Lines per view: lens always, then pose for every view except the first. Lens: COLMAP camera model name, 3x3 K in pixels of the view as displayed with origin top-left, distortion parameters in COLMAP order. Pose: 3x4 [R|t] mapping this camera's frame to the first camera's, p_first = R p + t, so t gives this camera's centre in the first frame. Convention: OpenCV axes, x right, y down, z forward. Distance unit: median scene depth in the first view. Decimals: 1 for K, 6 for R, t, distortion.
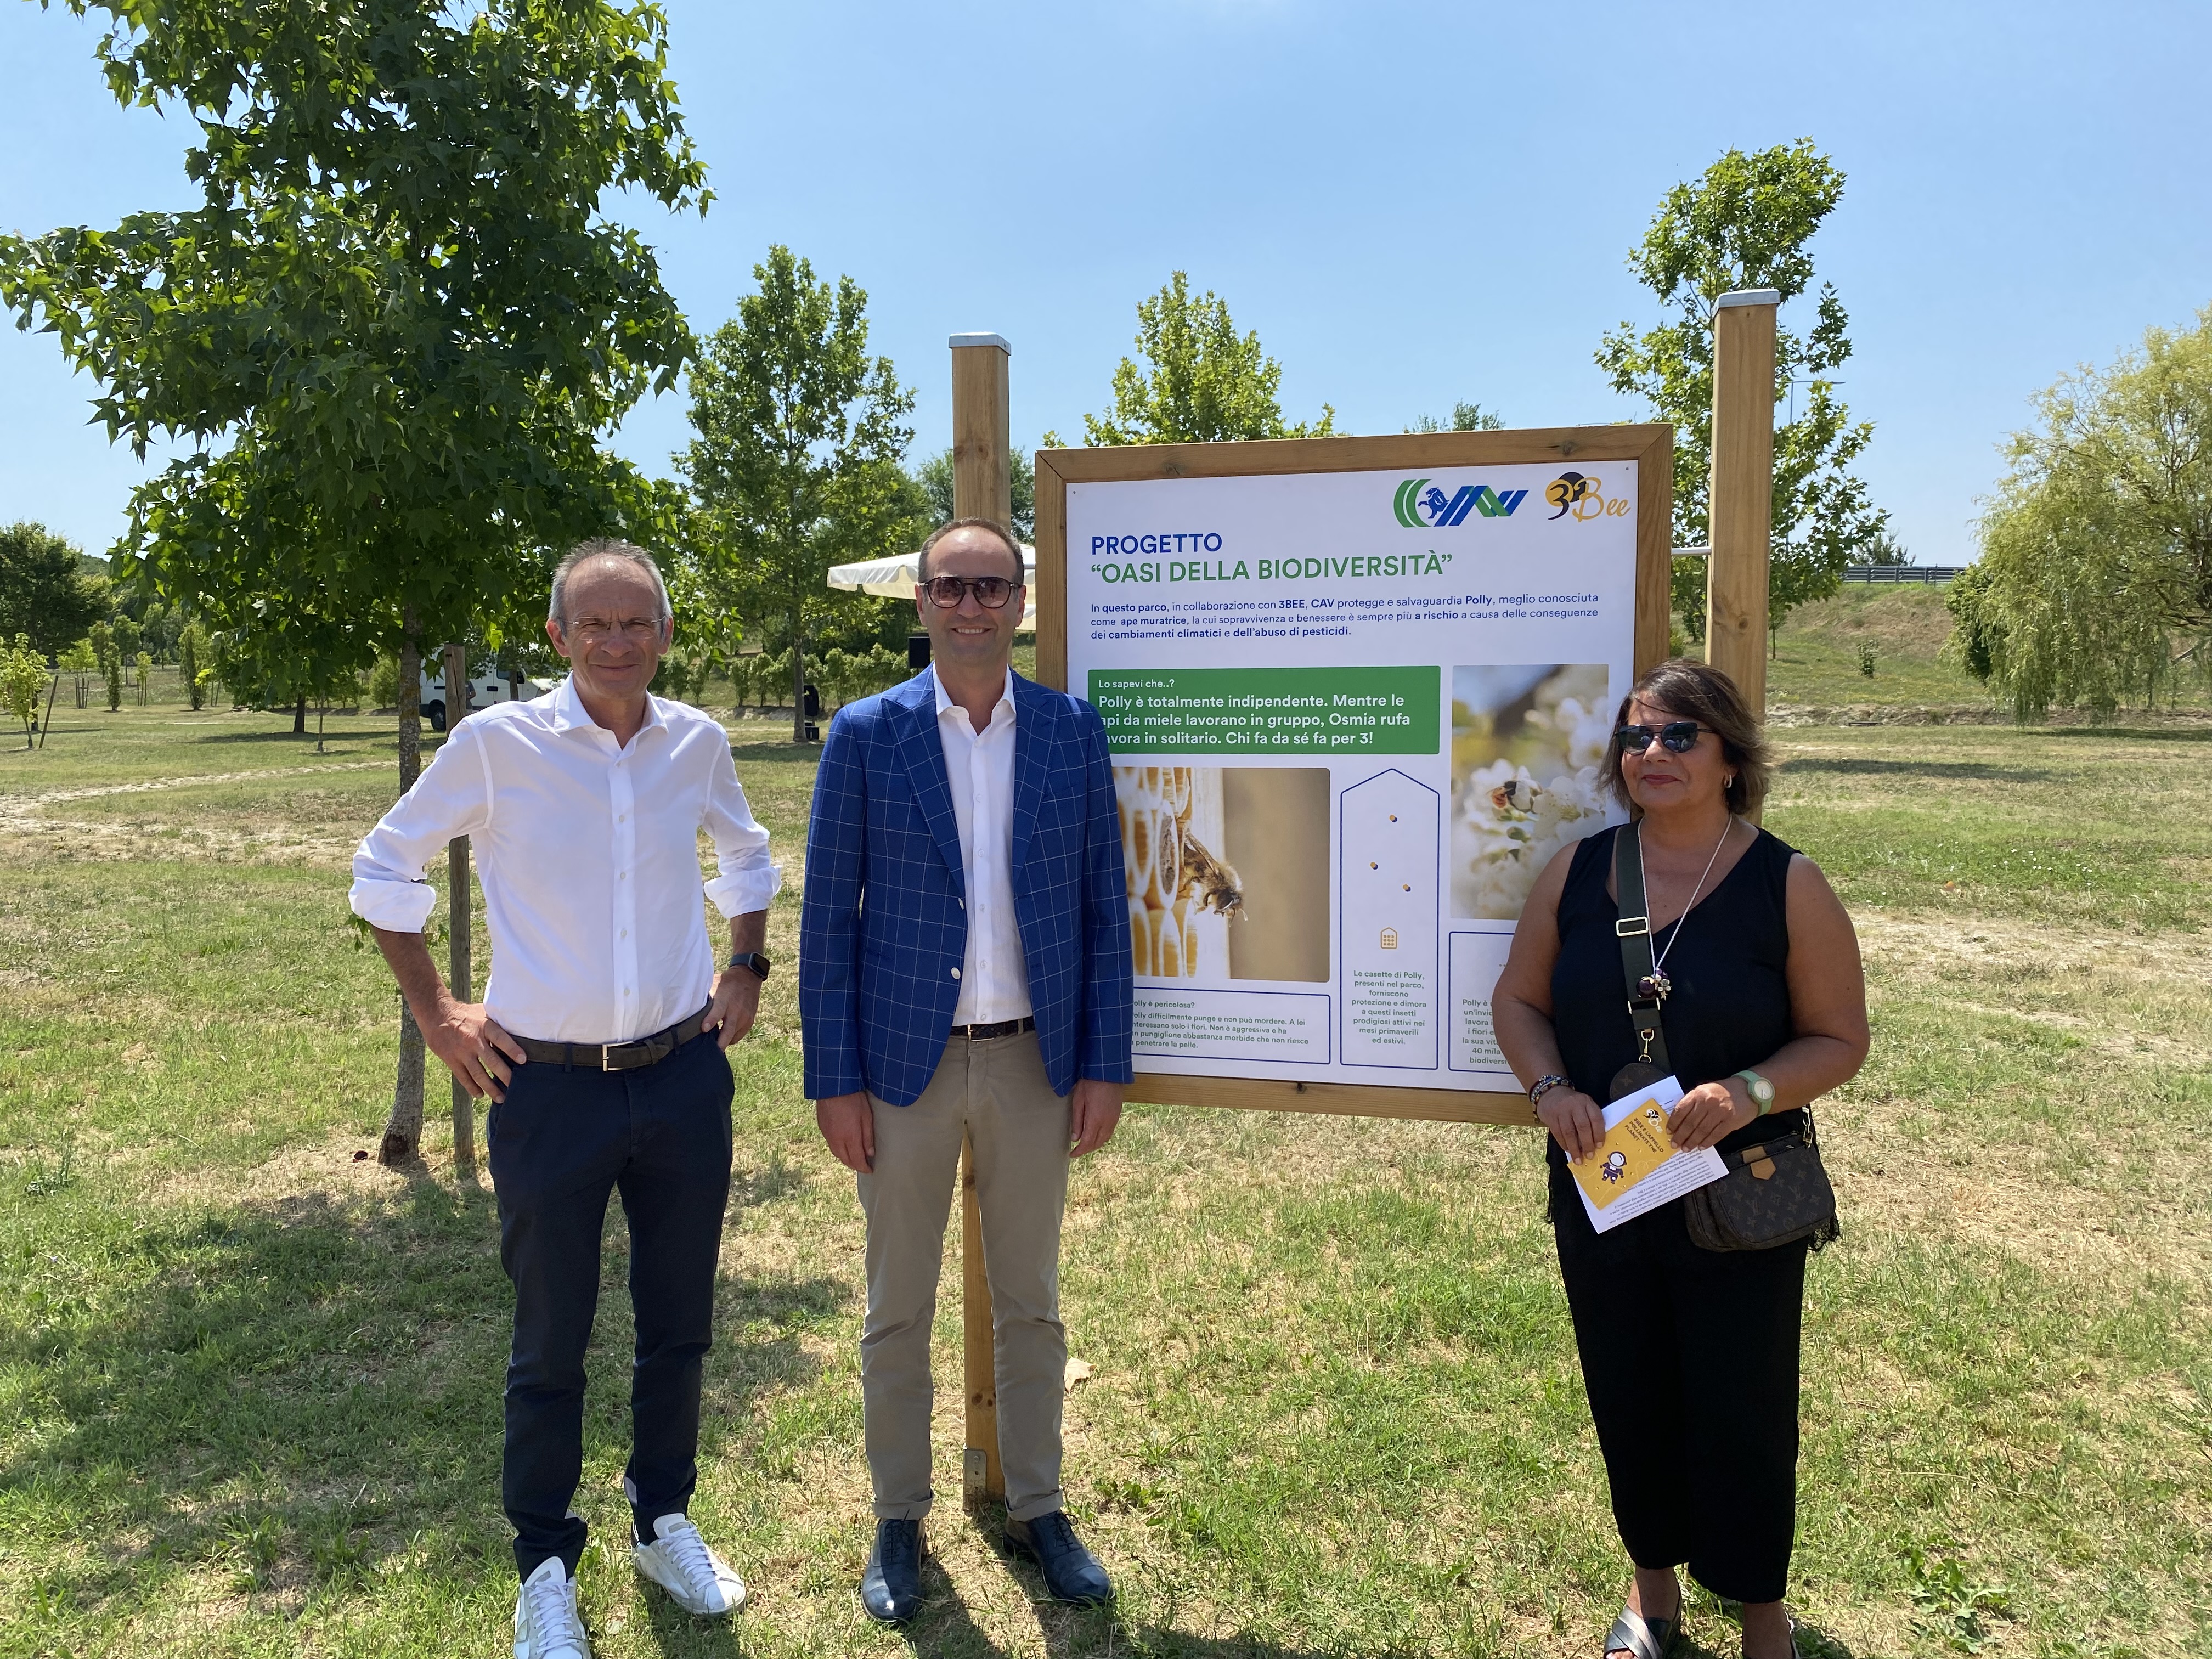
lens RADIAL K [[1741.8, 0, 1102.3], [0, 1741.8, 830.6], [0, 0, 1]] dist [0.010195, -0.007259]
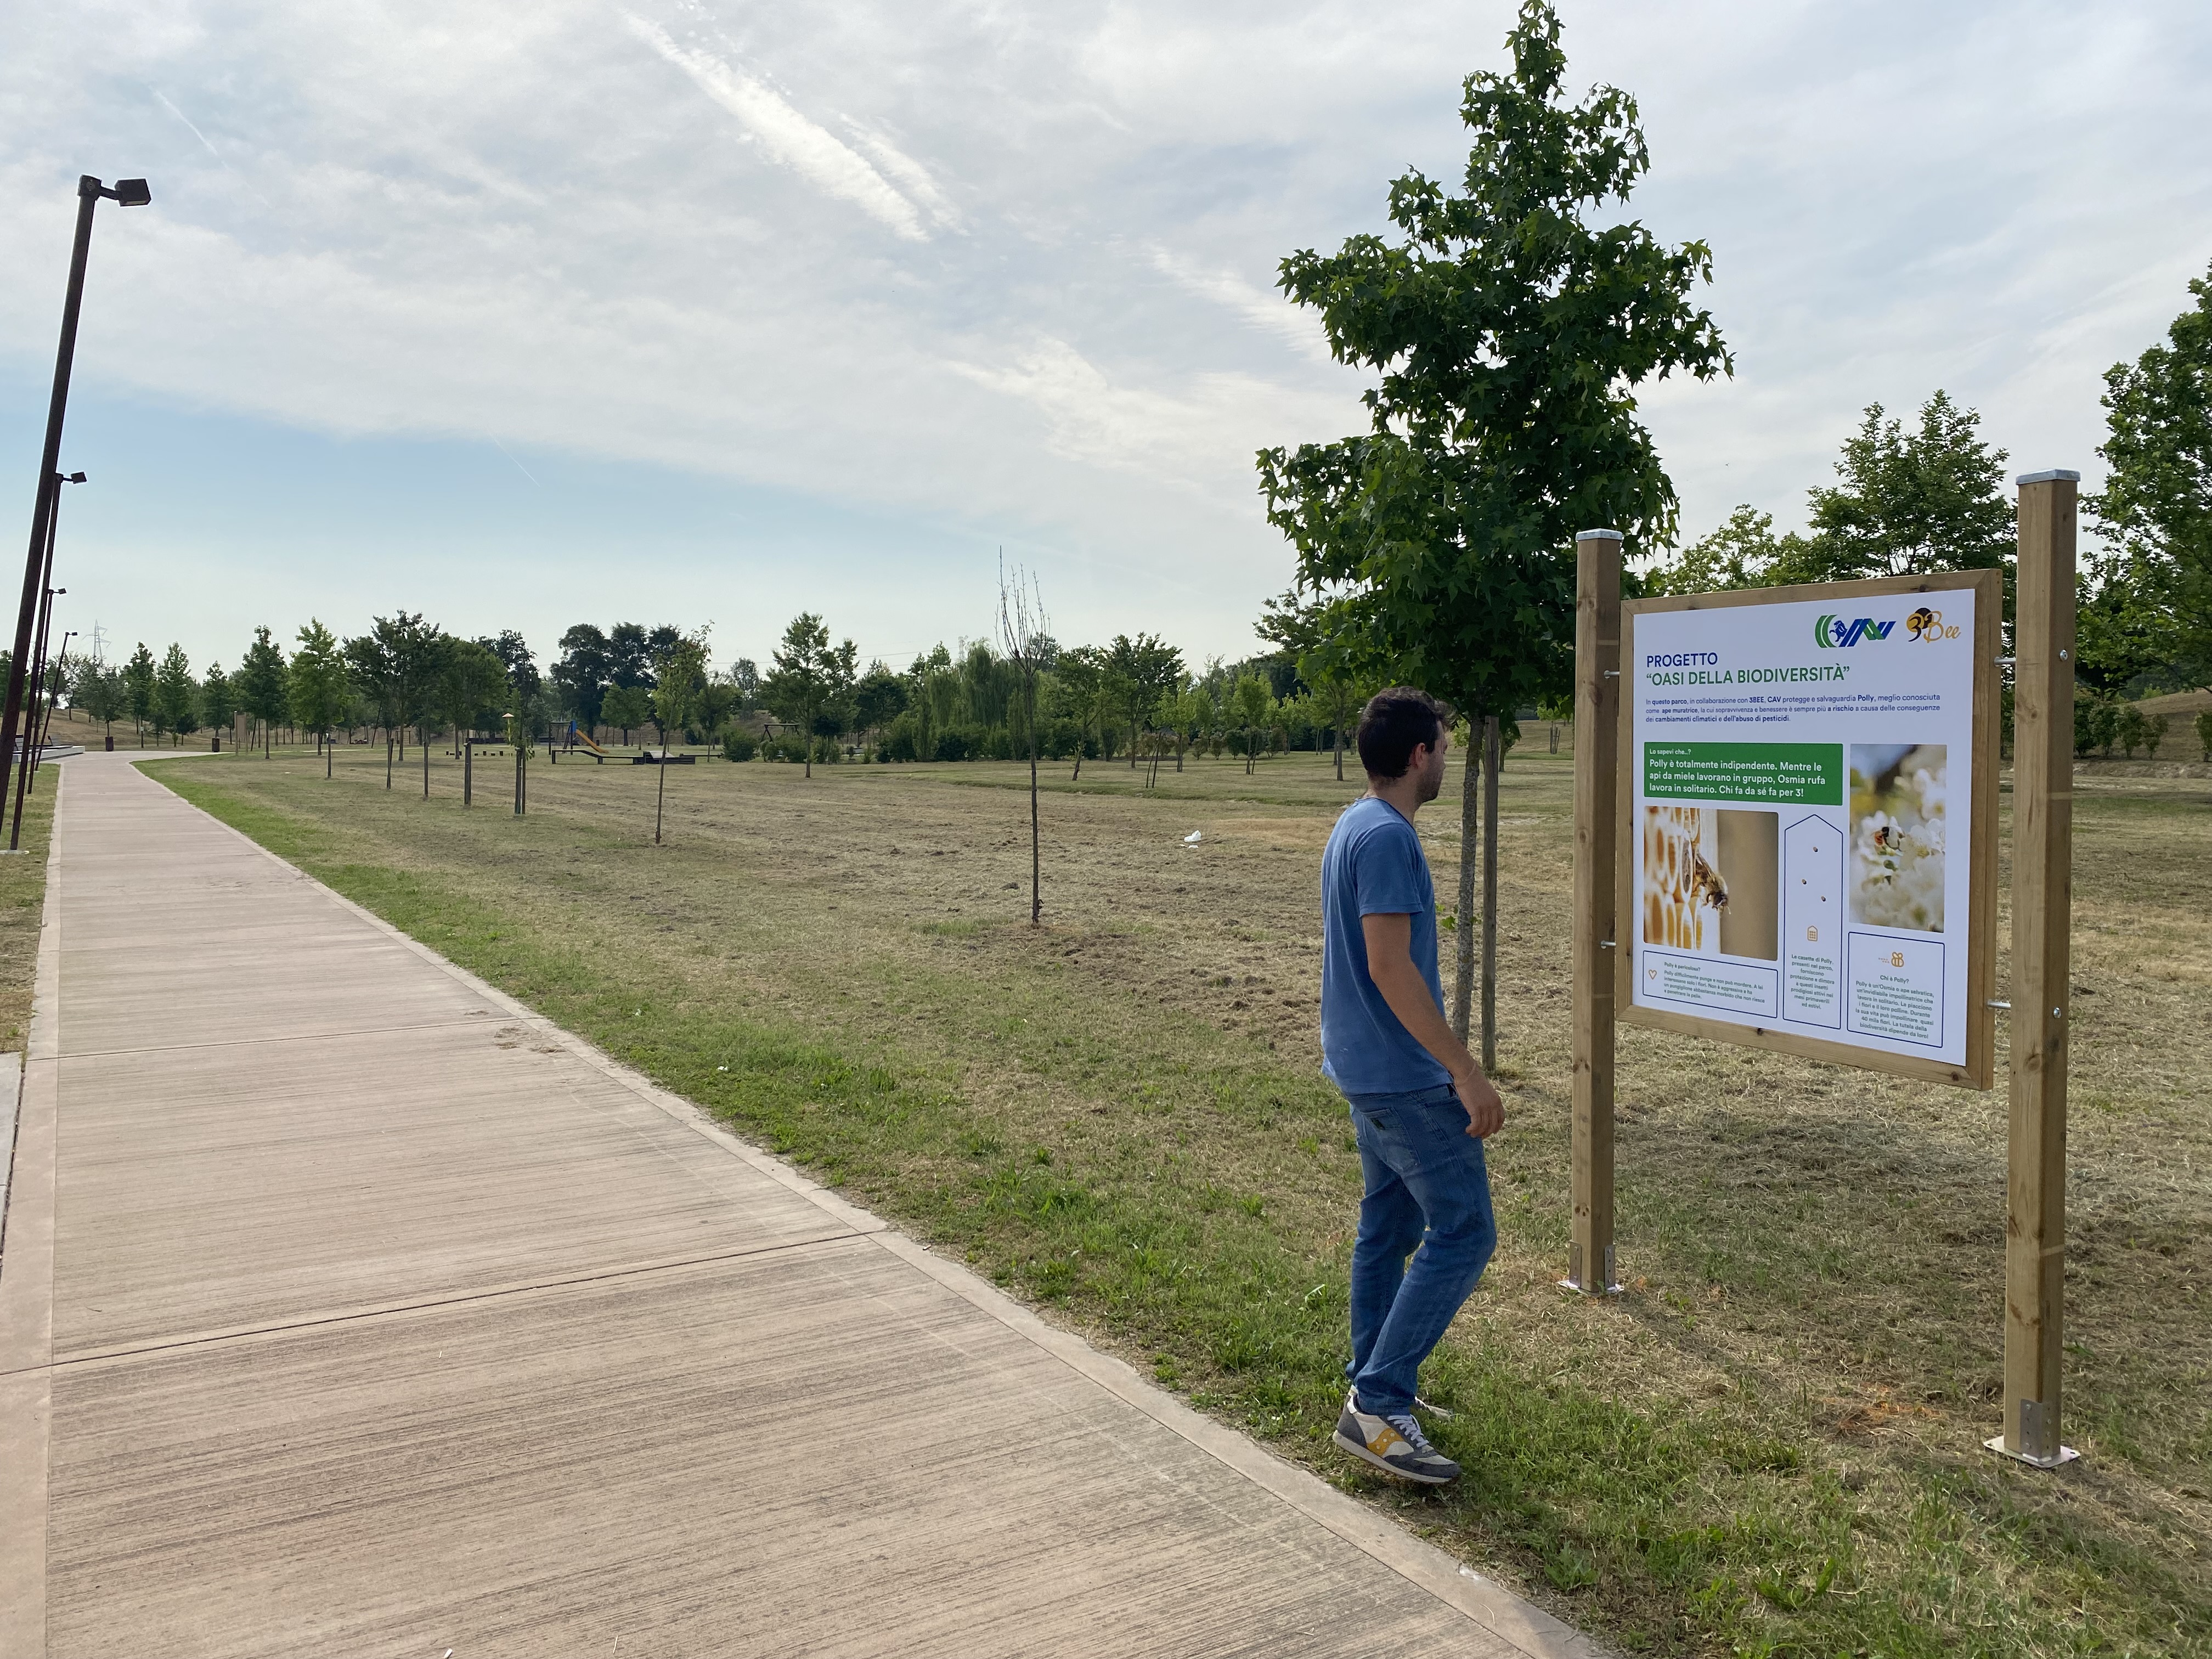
lens RADIAL K [[1741.8, 0, 1108.3], [0, 1741.8, 824.7], [0, 0, 1]] dist [0.010195, -0.007259]
pose [[0.708267, 0.051058, -0.704096, 0.760617], [-0.074287, 0.997234, -0.002412, 0.019448], [0.702025, 0.054013, 0.710101, -0.424612]]
